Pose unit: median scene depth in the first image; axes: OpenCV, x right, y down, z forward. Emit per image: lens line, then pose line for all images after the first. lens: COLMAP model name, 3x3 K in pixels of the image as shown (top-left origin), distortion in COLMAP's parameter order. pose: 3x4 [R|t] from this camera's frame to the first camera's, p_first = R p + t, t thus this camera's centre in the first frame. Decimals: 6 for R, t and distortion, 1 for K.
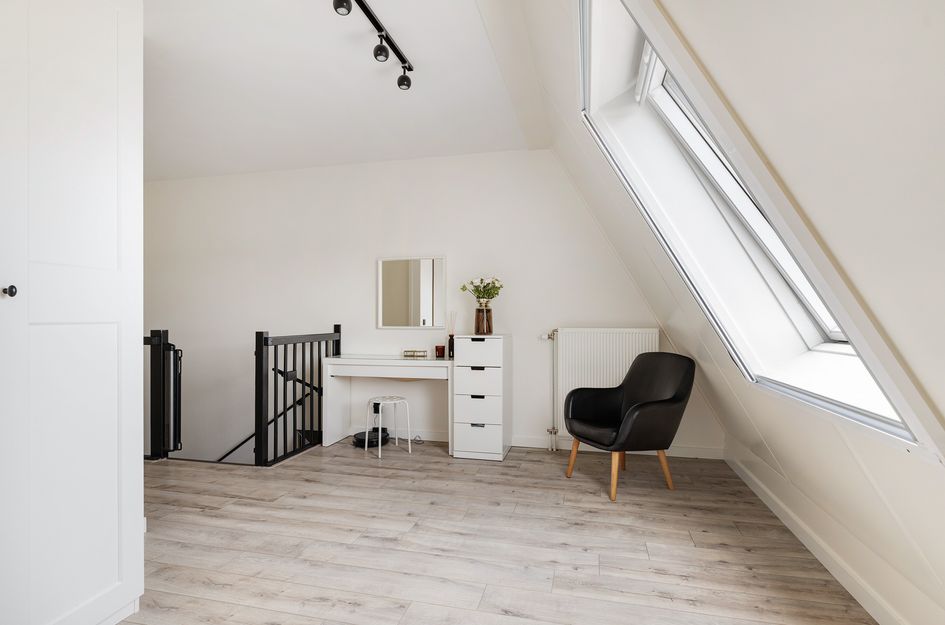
lens RADIAL K [[507.0, 0, 471.5], [0, 507.0, 313.4], [0, 0, 1]] dist [0.001924, 0.000073]
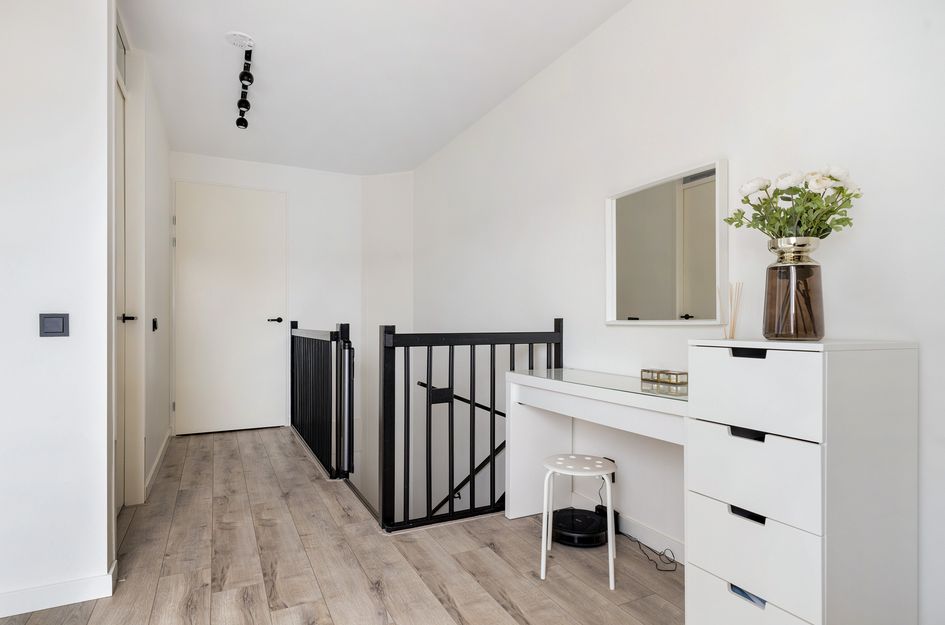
lens RADIAL K [[505.4, 0, 469.9], [0, 505.4, 321.2], [0, 0, 1]] dist [-0.004257, -0.000167]
pose [[0.639699, -0.002044, -0.768623, 0.157908], [0.005655, 0.999982, 0.002047, 0.028172], [0.768605, -0.005656, 0.639699, 0.626958]]
